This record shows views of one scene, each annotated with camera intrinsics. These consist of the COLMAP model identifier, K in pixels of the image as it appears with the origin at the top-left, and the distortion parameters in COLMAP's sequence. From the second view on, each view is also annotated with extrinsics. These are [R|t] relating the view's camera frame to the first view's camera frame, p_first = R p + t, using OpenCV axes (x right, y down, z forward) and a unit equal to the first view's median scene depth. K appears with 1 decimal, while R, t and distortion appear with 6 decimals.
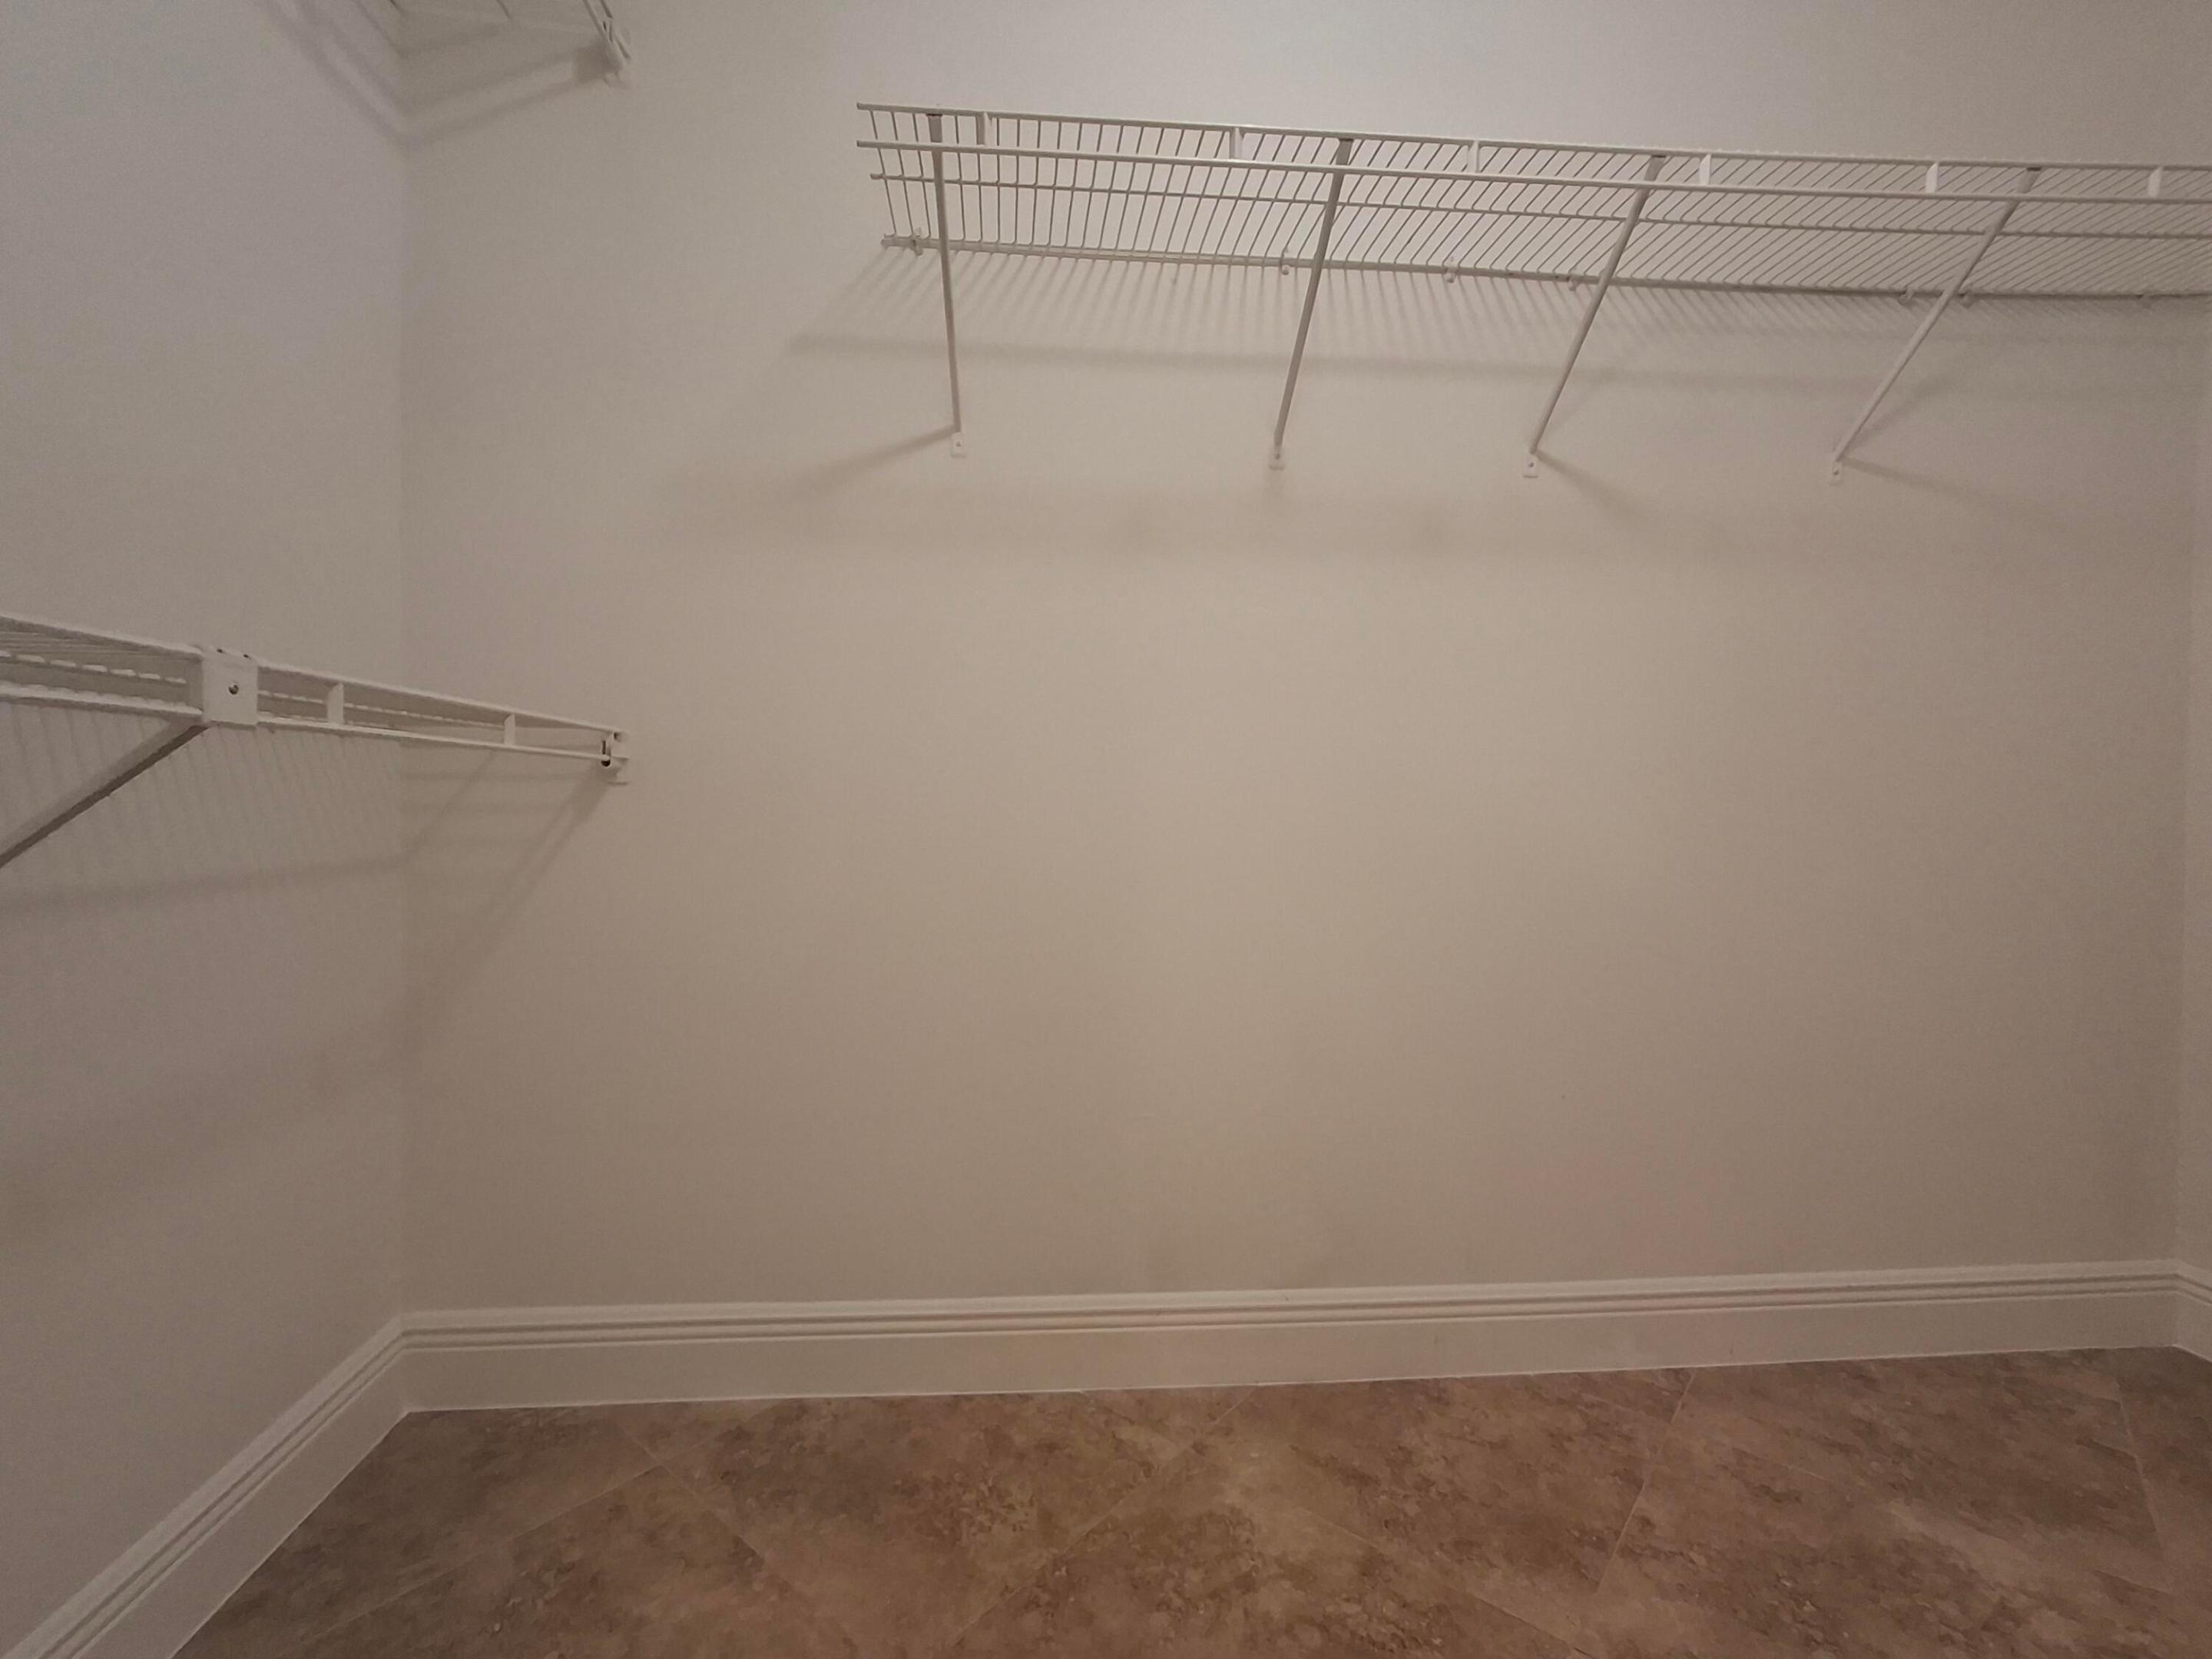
lens RADIAL K [[1012.0, 0, 1079.7], [0, 1012.0, 818.1], [0, 0, 1]] dist [0.000264, -0.000396]
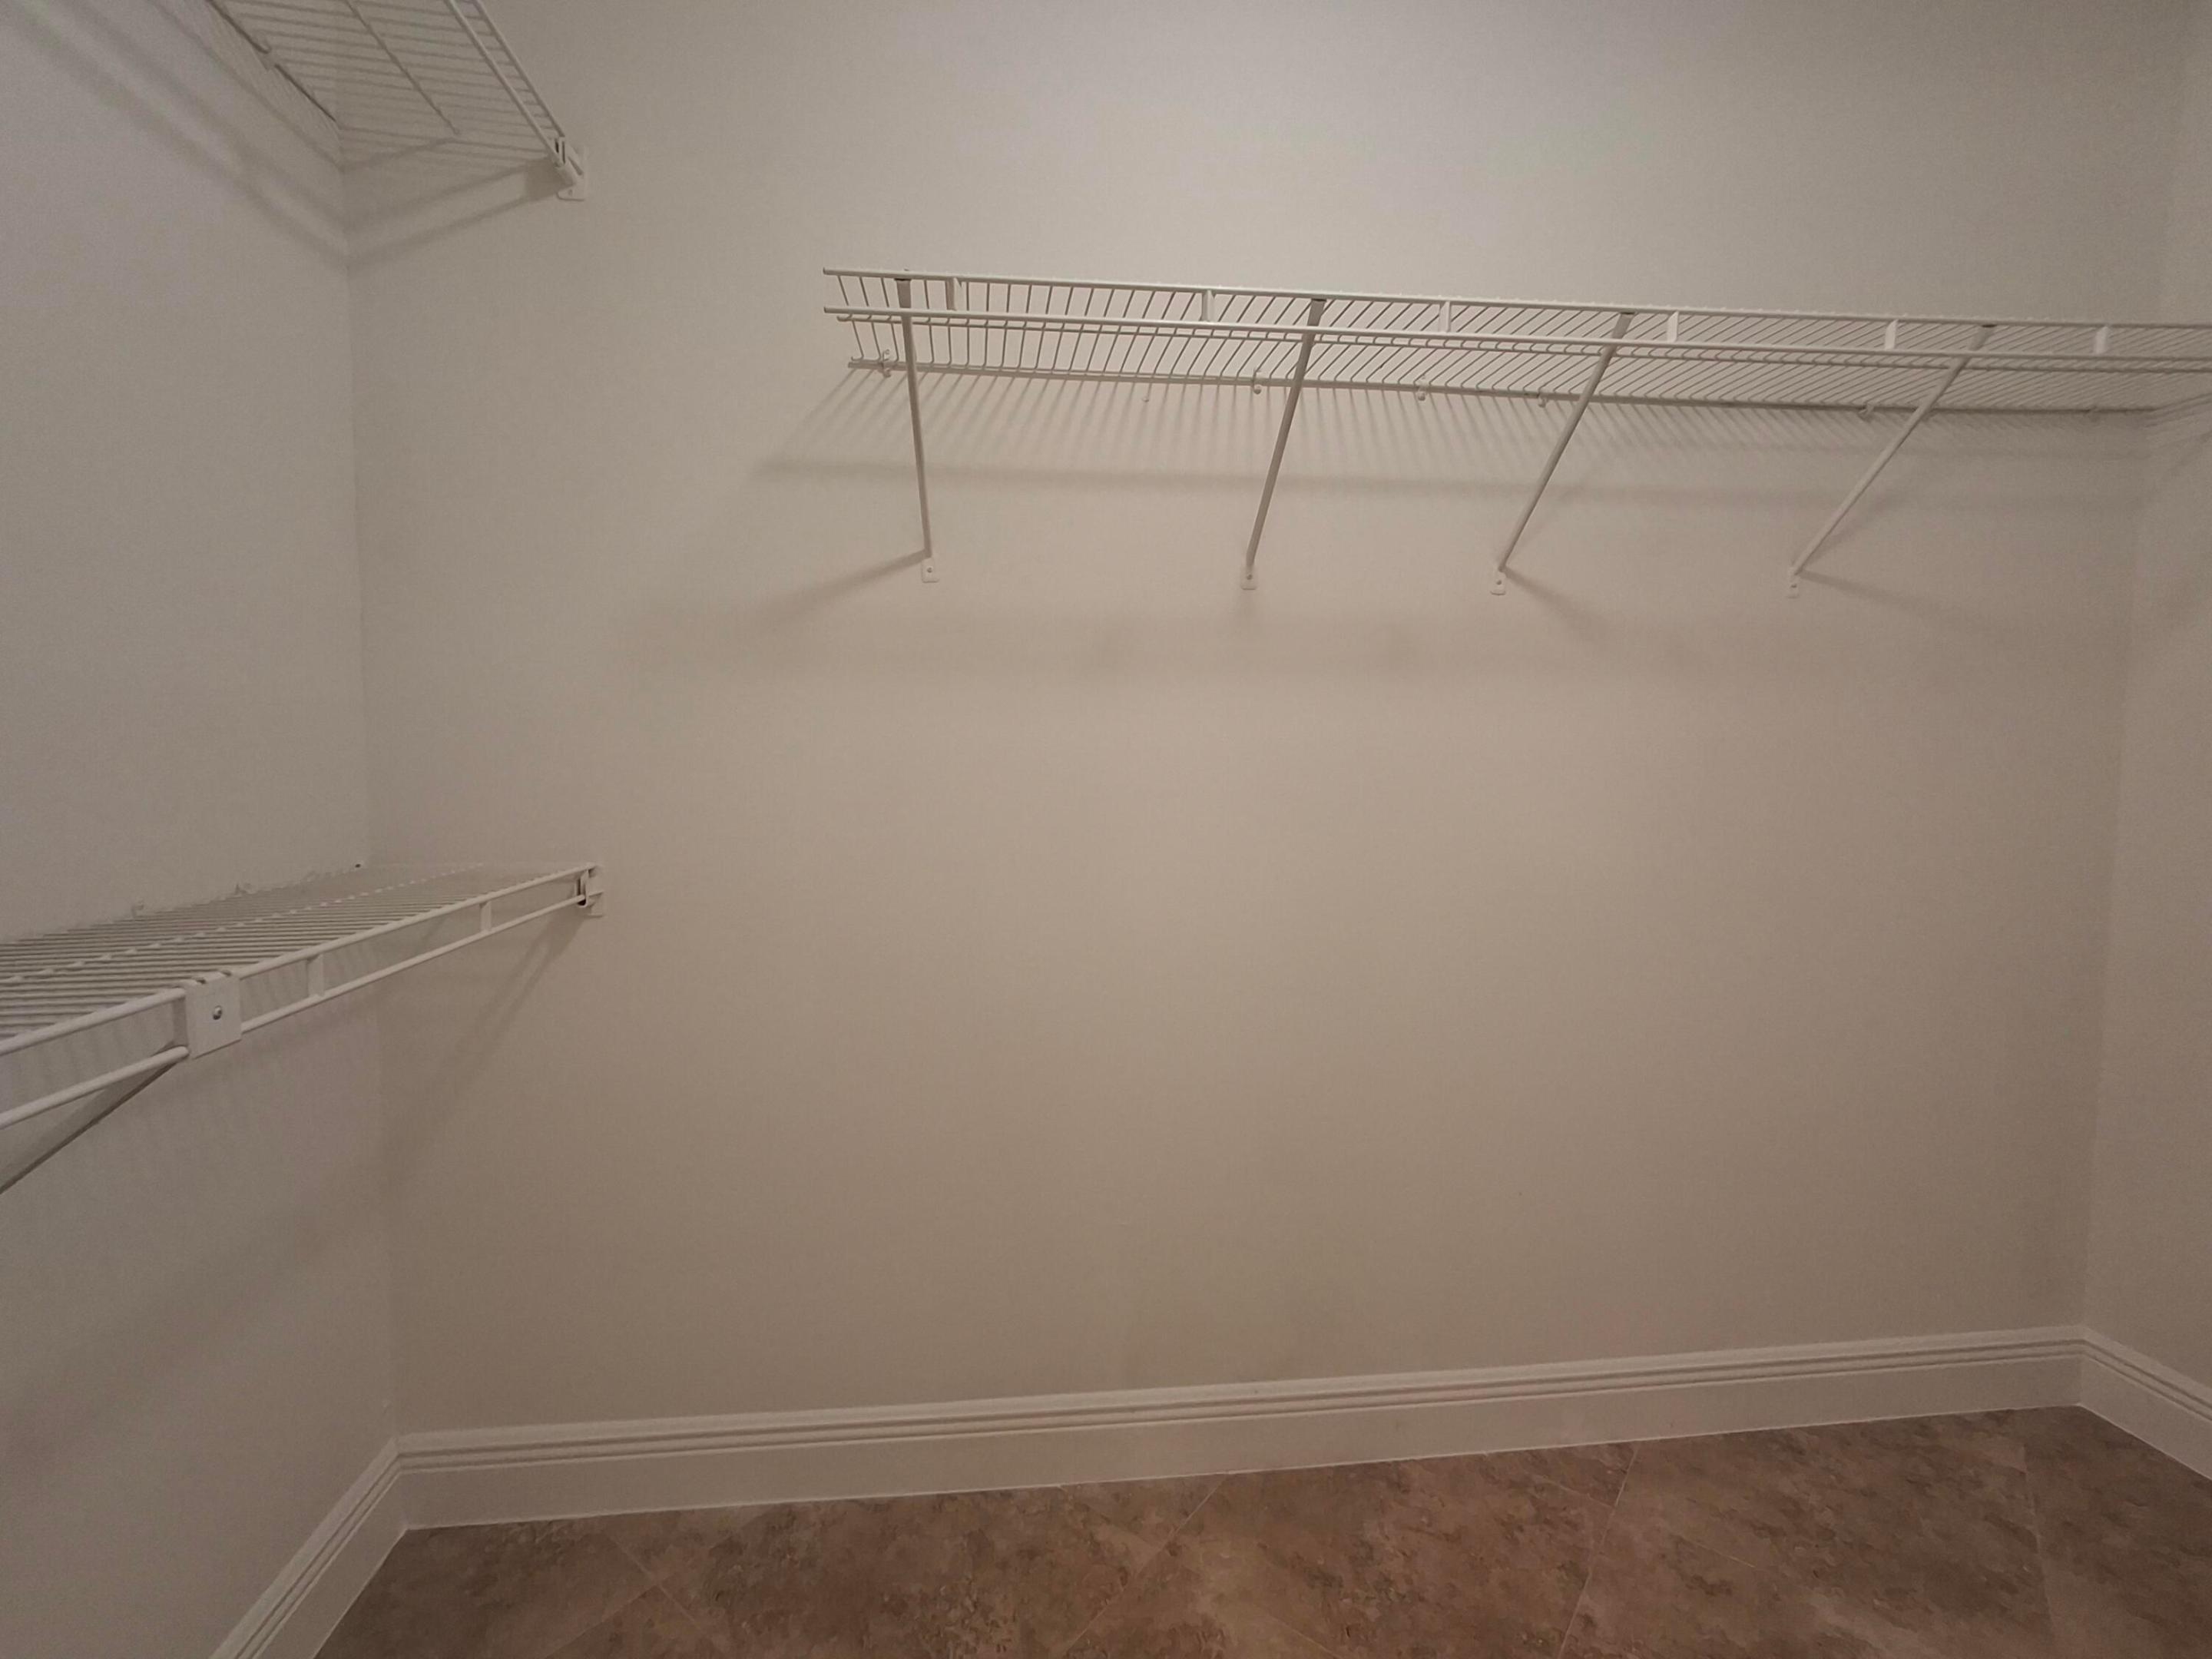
lens RADIAL K [[1012.0, 0, 1079.7], [0, 1012.0, 818.1], [0, 0, 1]] dist [0.000264, -0.000396]
pose [[0.999526, -0.007375, 0.029887, -0.004505], [0.005843, 0.998680, 0.051040, -0.184478], [-0.030224, -0.050841, 0.998249, -0.009258]]
